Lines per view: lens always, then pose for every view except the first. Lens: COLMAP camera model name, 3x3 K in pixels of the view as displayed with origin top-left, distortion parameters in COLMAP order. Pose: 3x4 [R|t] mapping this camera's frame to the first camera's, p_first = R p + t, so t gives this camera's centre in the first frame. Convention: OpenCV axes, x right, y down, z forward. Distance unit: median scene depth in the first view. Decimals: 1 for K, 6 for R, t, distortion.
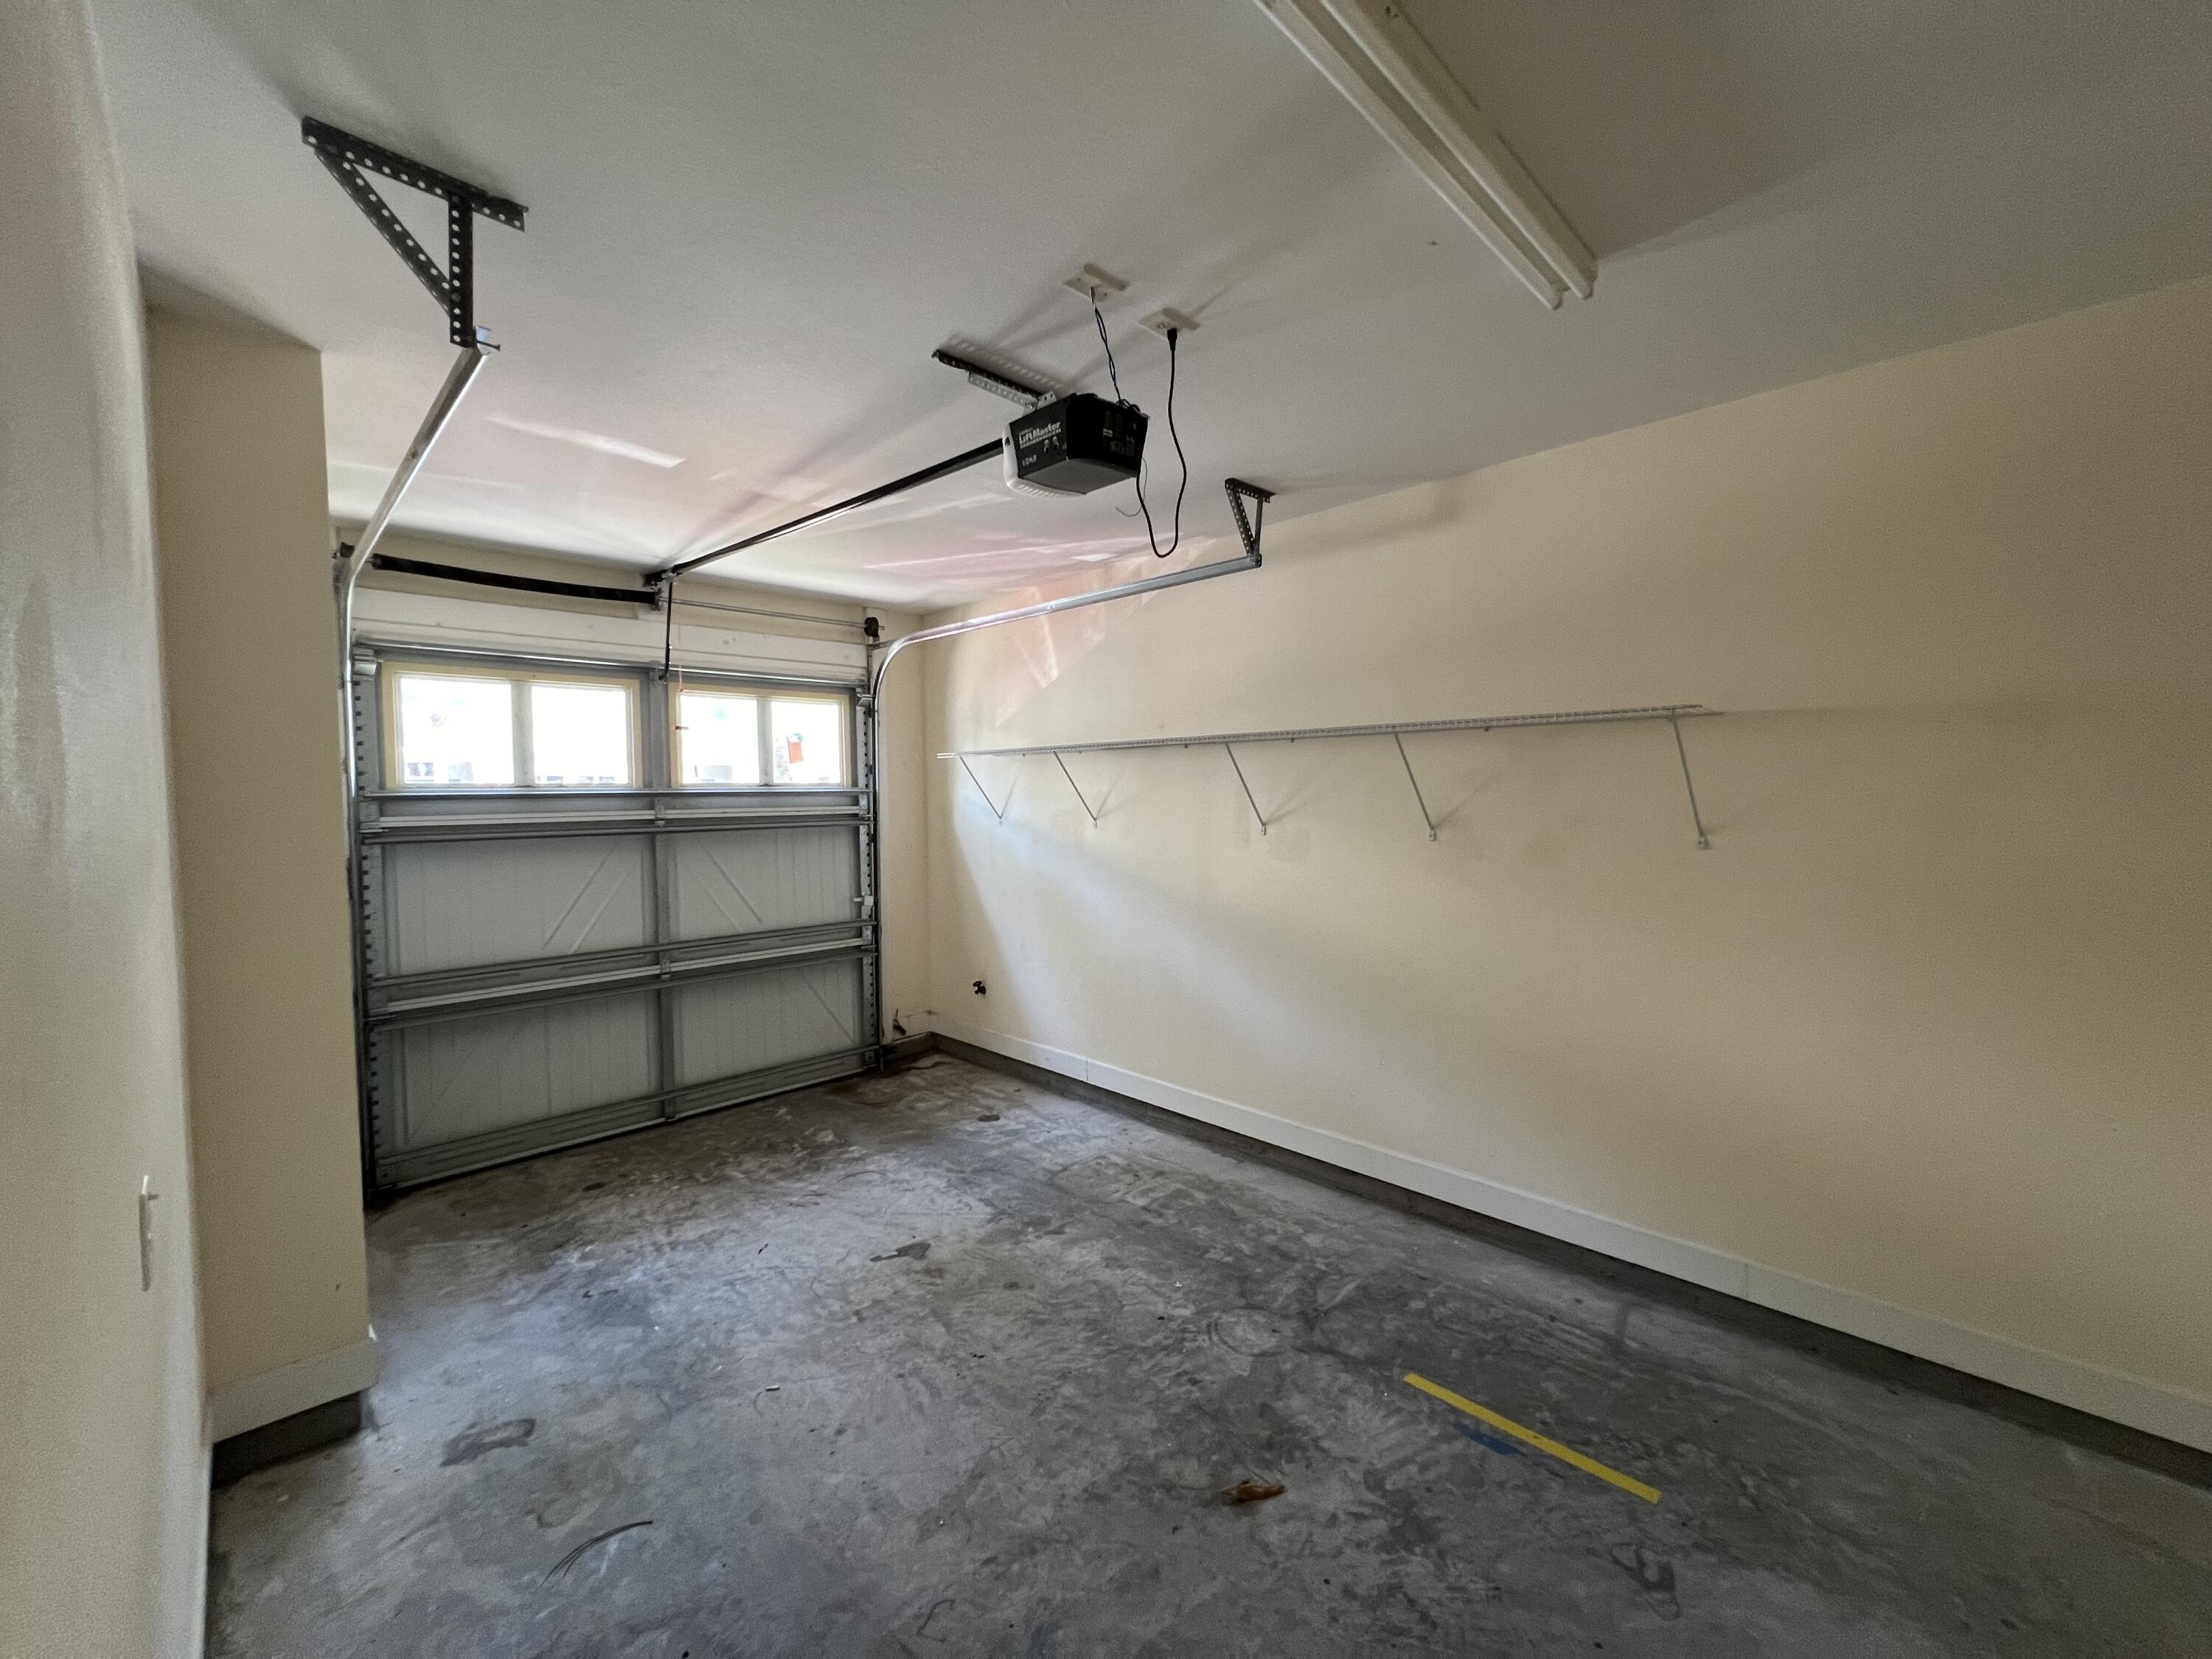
lens RADIAL K [[881.4, 0, 1107.7], [0, 881.4, 827.0], [0, 0, 1]] dist [-0.002812, -0.000172]
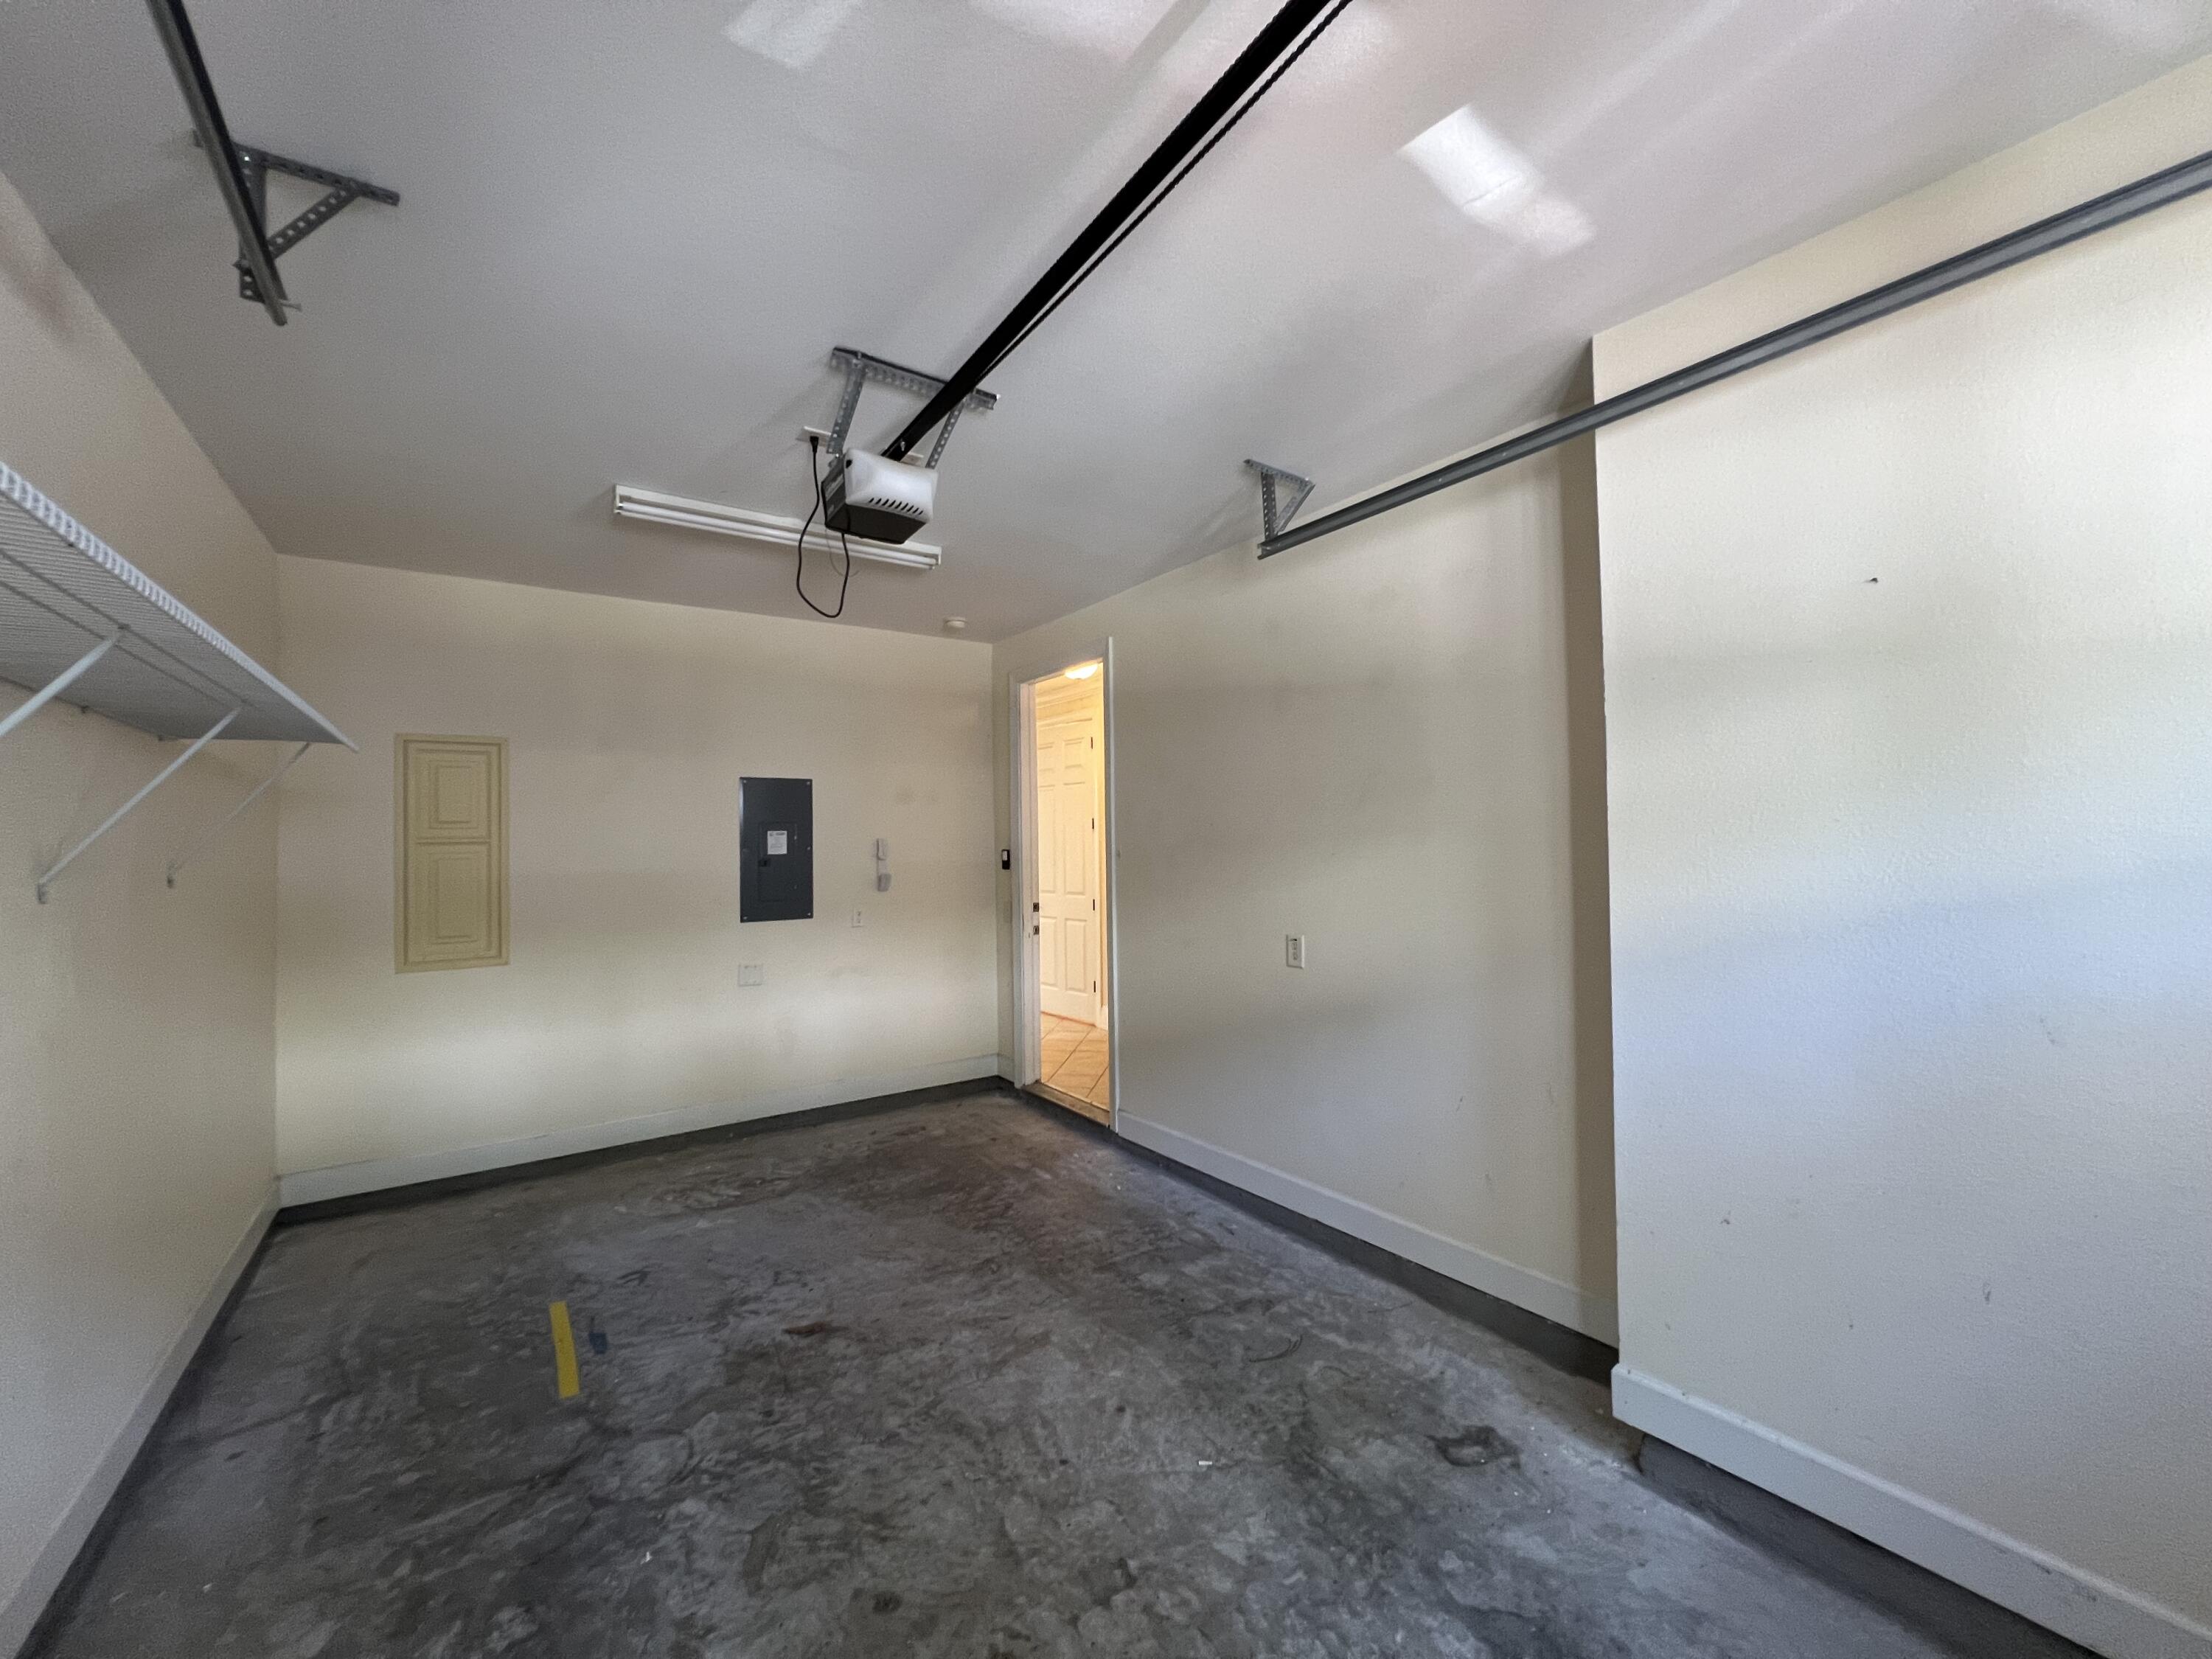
lens RADIAL K [[881.4, 0, 1105.0], [0, 881.4, 827.7], [0, 0, 1]] dist [-0.002812, -0.000172]
pose [[-0.984449, 0.030097, 0.173076, -0.449550], [0.034573, 0.999140, 0.022904, -0.024230], [-0.172238, 0.028532, -0.984642, 1.851688]]
